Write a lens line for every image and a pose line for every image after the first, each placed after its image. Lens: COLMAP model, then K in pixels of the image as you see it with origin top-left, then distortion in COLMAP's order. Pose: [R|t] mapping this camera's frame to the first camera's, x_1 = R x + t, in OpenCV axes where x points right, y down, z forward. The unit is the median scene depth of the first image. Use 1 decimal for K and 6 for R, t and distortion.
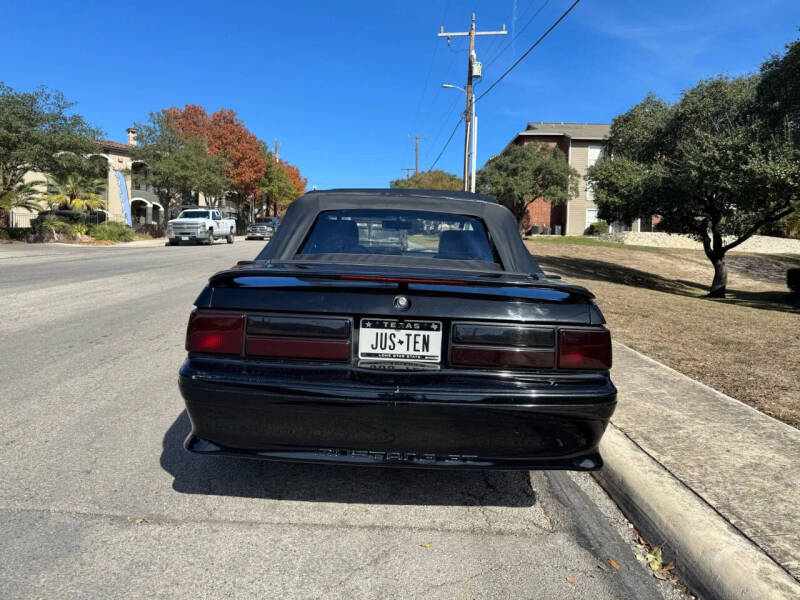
lens RADIAL K [[572.1, 0, 397.5], [0, 572.1, 289.6], [0, 0, 1]] dist [0.067726, -0.098162]
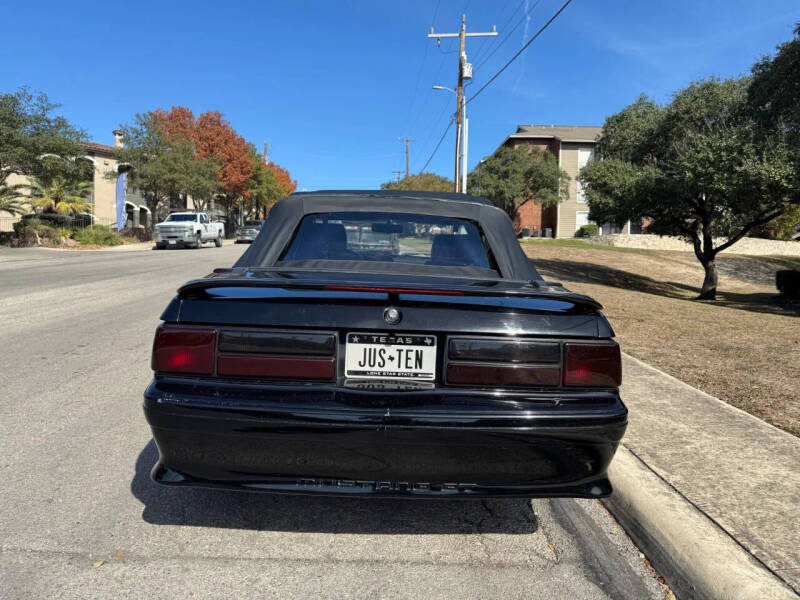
lens RADIAL K [[572.2, 0, 400.0], [0, 572.2, 300.0], [0, 0, 1]] dist [0.061145, -0.085670]
pose [[0.999801, -0.005143, 0.019286, 0.000929], [0.004892, 0.999904, 0.012996, -0.004628], [-0.019351, -0.012899, 0.999730, 0.033889]]
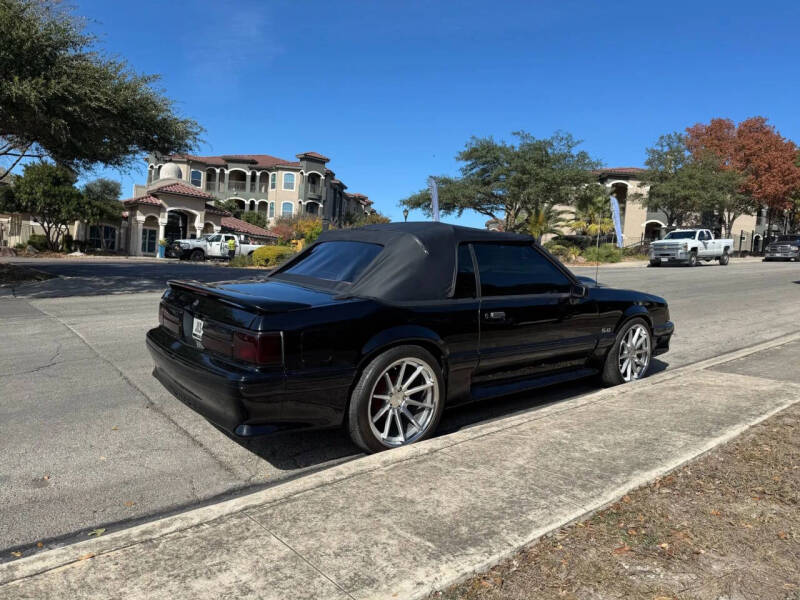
lens RADIAL K [[567.7, 0, 402.5], [0, 567.7, 300.9], [0, 0, 1]] dist [0.063665, -0.093661]
pose [[0.618877, 0.062048, -0.783033, 0.565282], [-0.073846, 0.997056, 0.020642, -0.021525], [0.782009, 0.045048, 0.621637, 0.159220]]
